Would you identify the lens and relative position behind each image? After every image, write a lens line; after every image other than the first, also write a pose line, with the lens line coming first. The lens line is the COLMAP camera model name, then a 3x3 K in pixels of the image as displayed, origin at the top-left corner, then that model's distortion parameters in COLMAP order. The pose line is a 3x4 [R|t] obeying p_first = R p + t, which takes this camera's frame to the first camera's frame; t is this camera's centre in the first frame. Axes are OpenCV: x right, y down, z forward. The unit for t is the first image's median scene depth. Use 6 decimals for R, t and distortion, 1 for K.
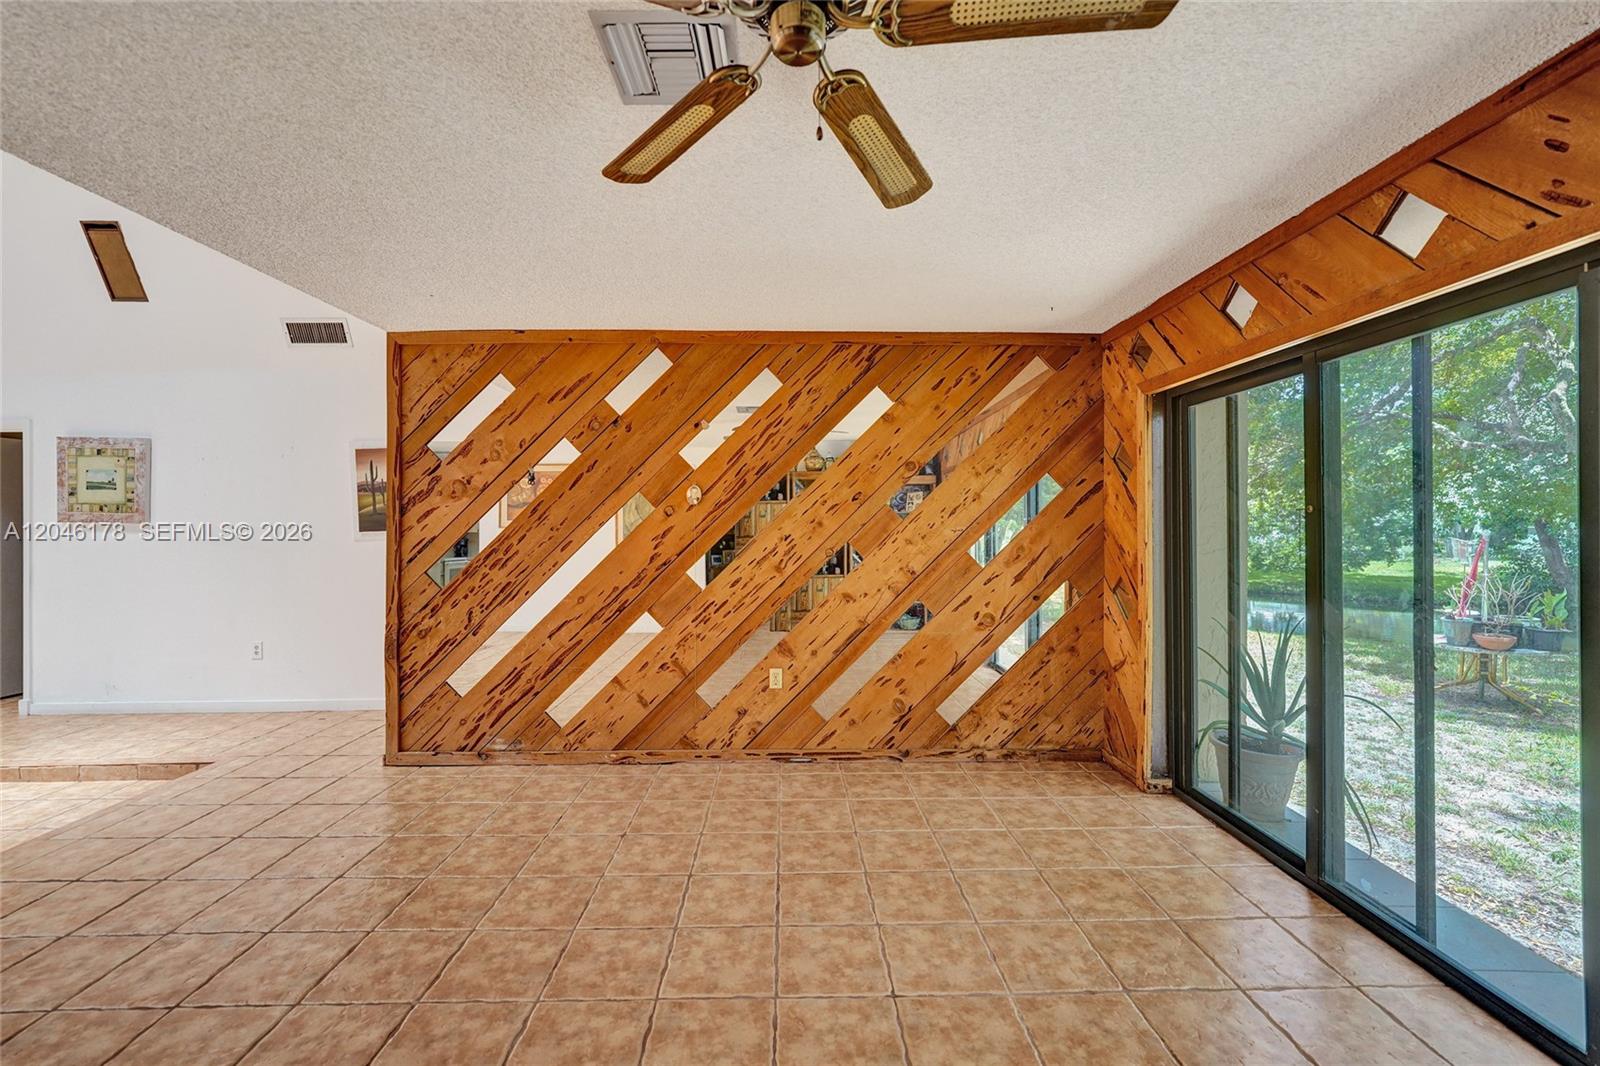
lens RADIAL K [[659.1, 0, 794.2], [0, 659.1, 521.5], [0, 0, 1]] dist [-0.005131, -0.000115]
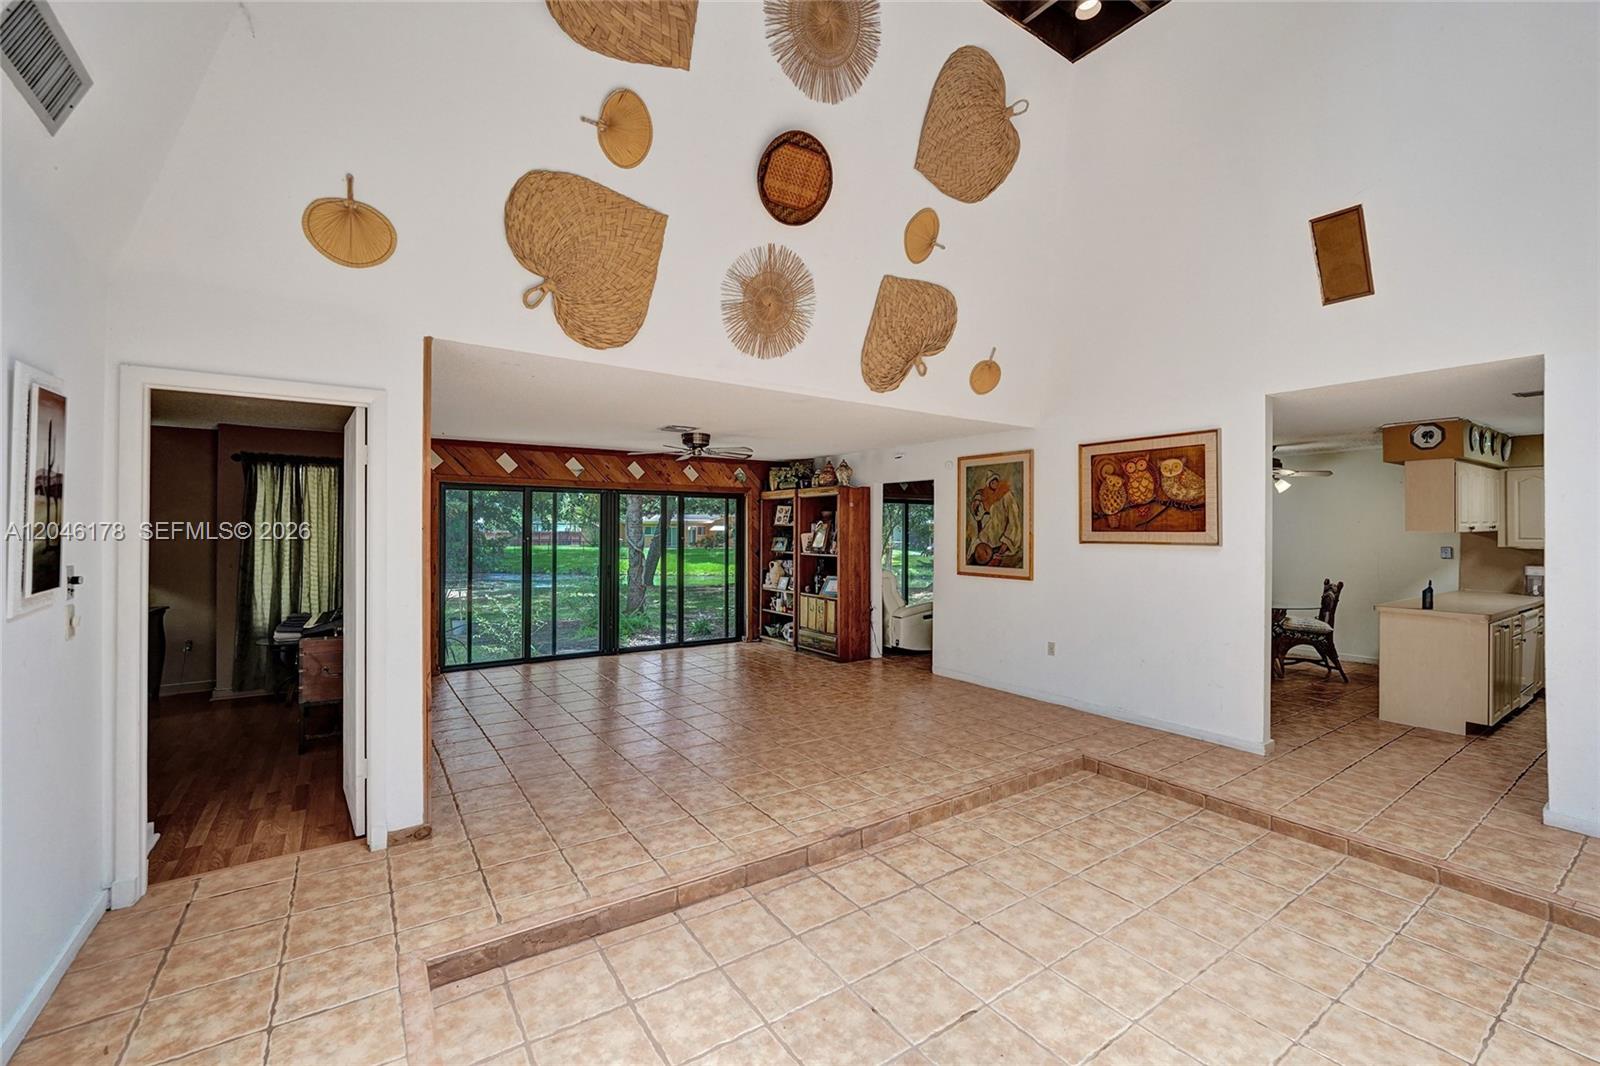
lens RADIAL K [[659.1, 0, 794.2], [0, 659.1, 521.5], [0, 0, 1]] dist [-0.005131, -0.000115]
pose [[-0.545874, 0.013593, 0.837757, -1.593726], [-0.003881, 0.999817, -0.018751, -0.029139], [-0.837858, -0.013487, -0.545722, 1.059872]]
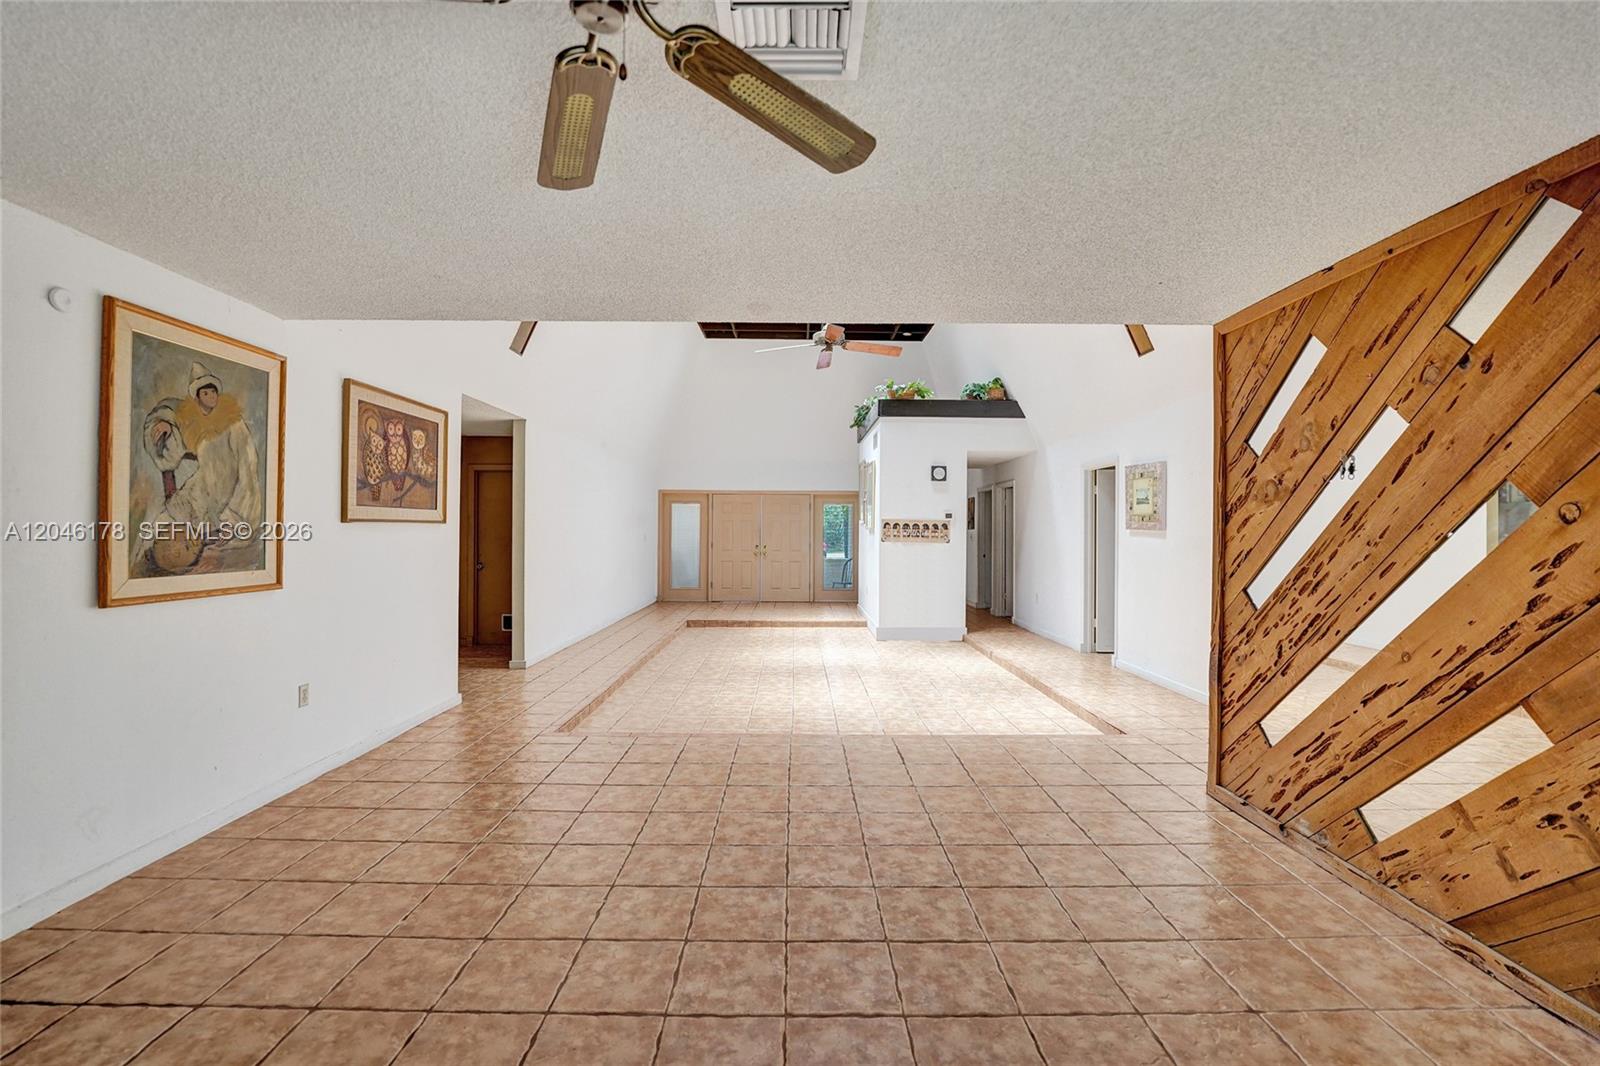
lens RADIAL K [[658.1, 0, 799.8], [0, 658.1, 526.0], [0, 0, 1]] dist [-0.031005, 0.004441]
pose [[-0.008276, -0.001791, -0.999964, 0.293675], [-0.002035, 0.999996, -0.001774, -0.004002], [0.999964, 0.002021, -0.008279, 0.424161]]
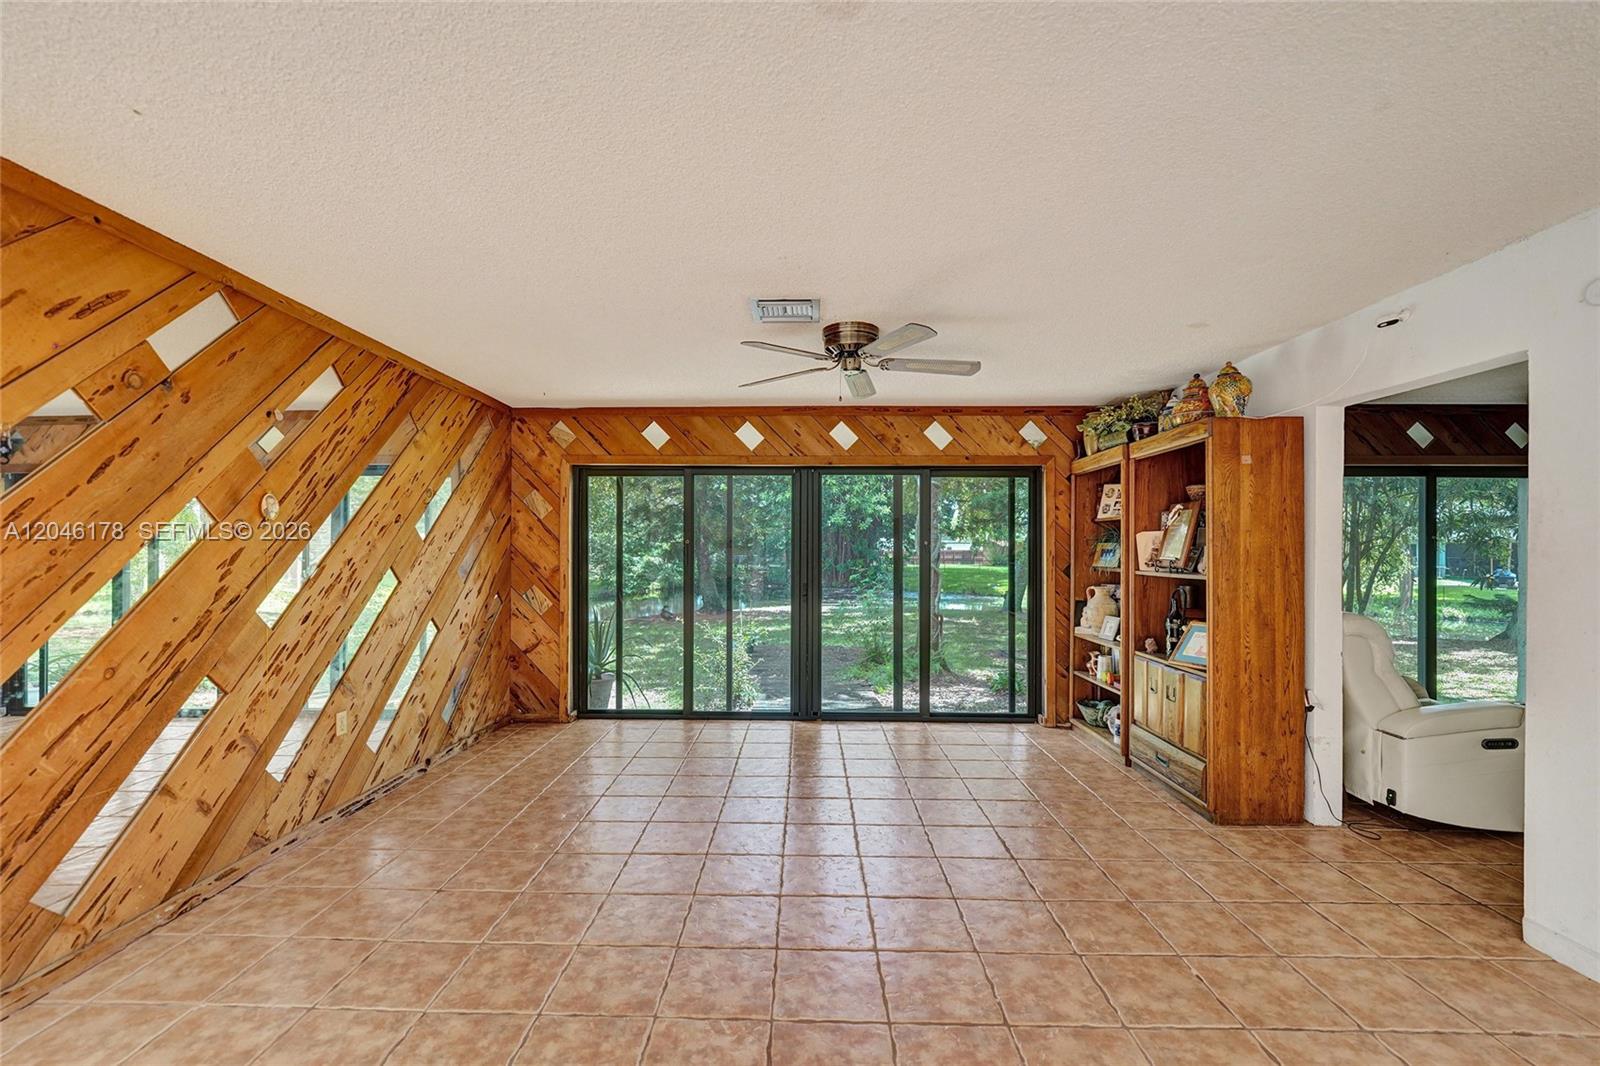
lens RADIAL K [[663.1, 0, 793.9], [0, 663.1, 542.8], [0, 0, 1]] dist [-0.011568, 0.004177]
pose [[0.034277, 0.013089, 0.999327, -0.884385], [-0.008177, 0.999884, -0.012816, 0.005768], [-0.999379, -0.007733, 0.034380, 0.374609]]
